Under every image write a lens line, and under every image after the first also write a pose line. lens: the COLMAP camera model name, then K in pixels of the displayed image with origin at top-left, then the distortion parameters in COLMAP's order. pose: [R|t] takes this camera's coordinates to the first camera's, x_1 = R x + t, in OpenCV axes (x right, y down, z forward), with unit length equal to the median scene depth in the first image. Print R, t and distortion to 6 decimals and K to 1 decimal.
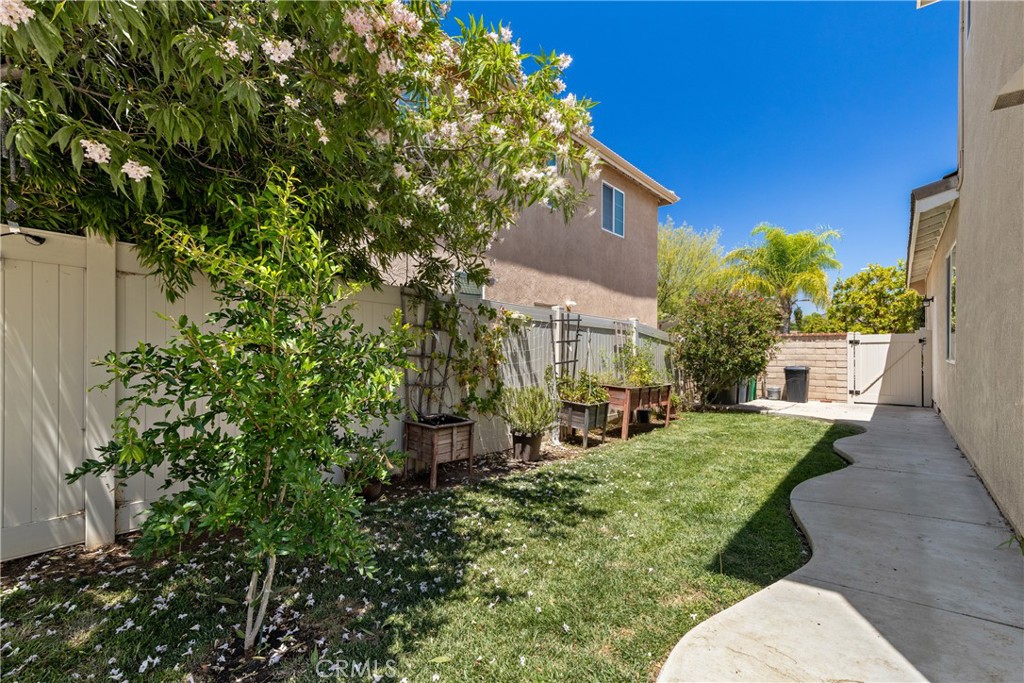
lens RADIAL K [[463.4, 0, 511.6], [0, 463.4, 339.1], [0, 0, 1]] dist [0.001566, 0.000163]
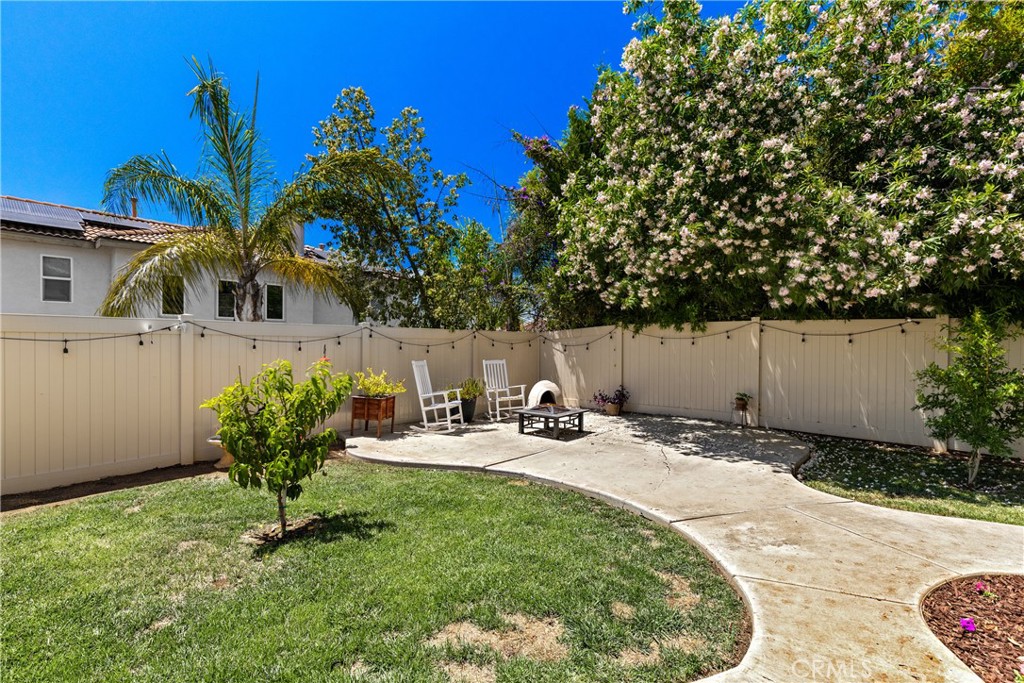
lens RADIAL K [[463.4, 0, 511.4], [0, 463.4, 344.9], [0, 0, 1]] dist [0.001566, 0.000163]
pose [[-0.043534, -0.003577, -0.999046, 2.409530], [-0.000998, 0.999993, -0.003537, -0.129683], [0.999051, 0.000843, -0.043537, -1.647388]]
